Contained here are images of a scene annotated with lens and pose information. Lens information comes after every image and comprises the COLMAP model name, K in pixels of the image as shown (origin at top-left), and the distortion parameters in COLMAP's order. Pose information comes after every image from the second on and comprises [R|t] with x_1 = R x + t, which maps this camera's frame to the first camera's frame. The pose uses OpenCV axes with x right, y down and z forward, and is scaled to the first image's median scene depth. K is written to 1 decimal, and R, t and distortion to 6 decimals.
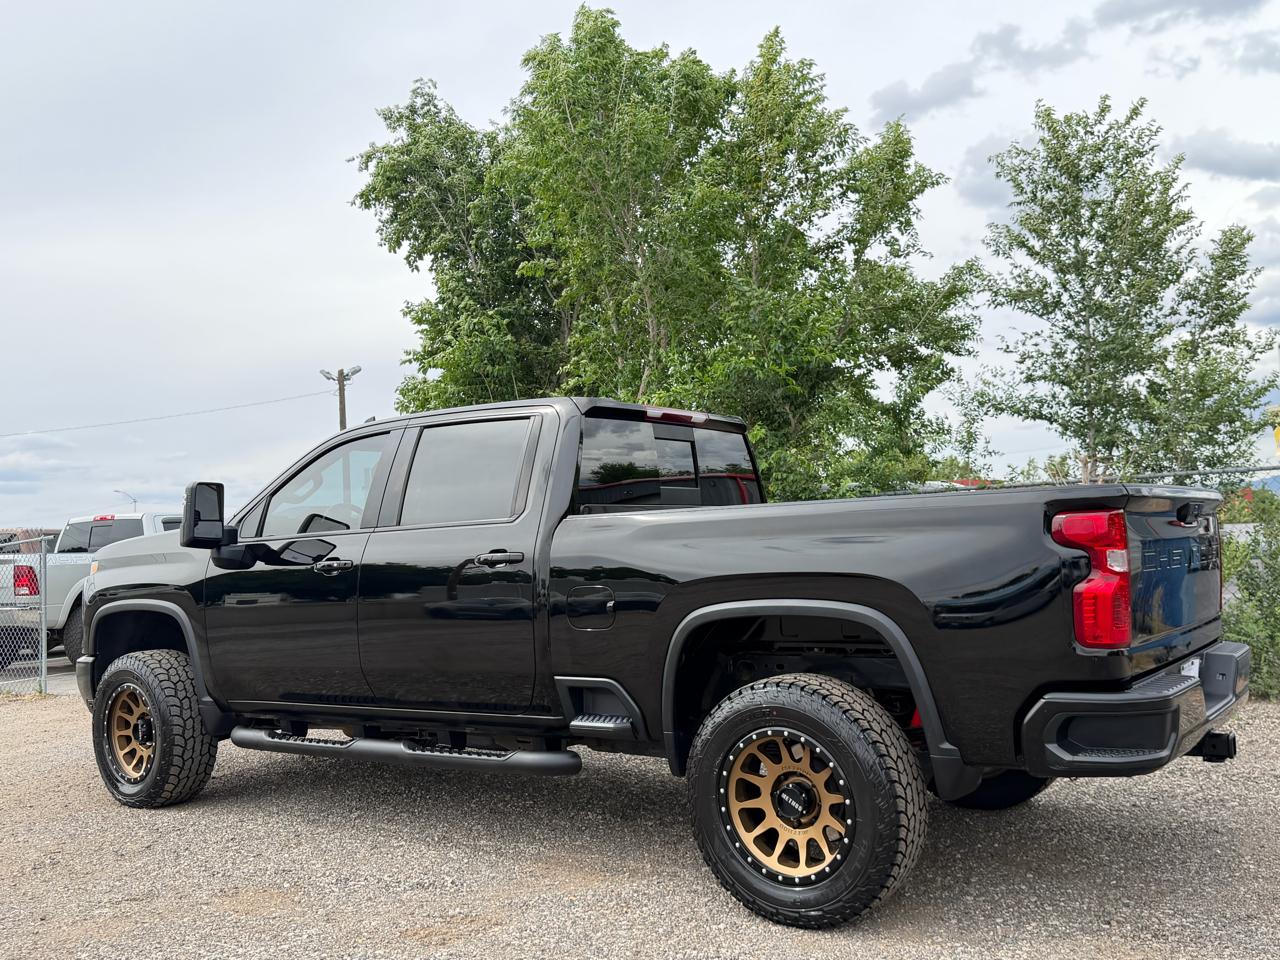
lens RADIAL K [[1215.8, 0, 640.0], [0, 1215.8, 480.0], [0, 0, 1]] dist [0.010676, 0.008221]
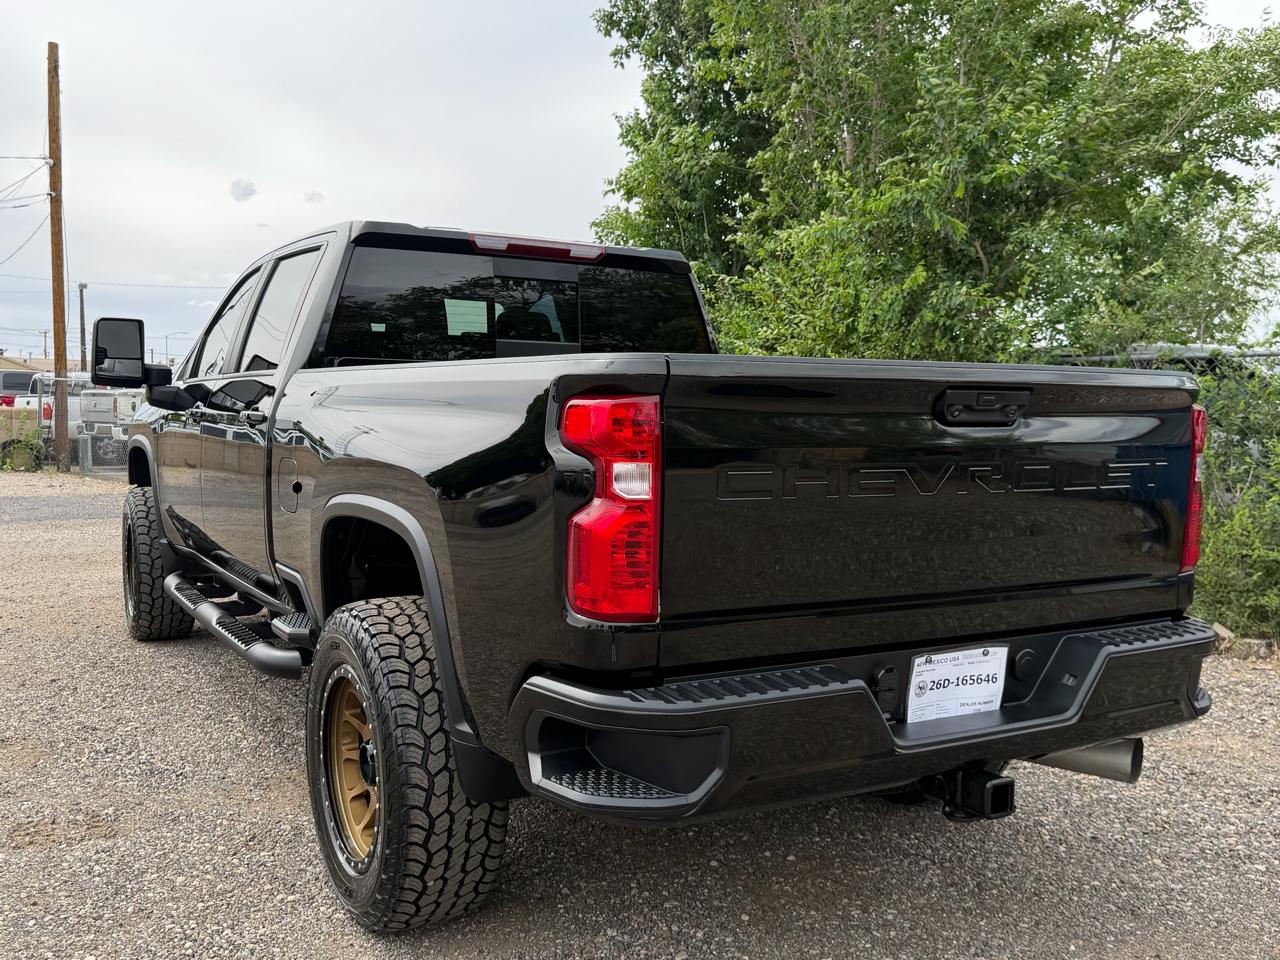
lens RADIAL K [[1215.8, 0, 640.0], [0, 1215.8, 480.0], [0, 0, 1]] dist [0.010676, 0.008221]
pose [[0.904862, 0.078433, -0.418417, 0.419690], [-0.024252, 0.990782, 0.133277, -0.009411], [0.425014, -0.110450, 0.898423, 0.299480]]
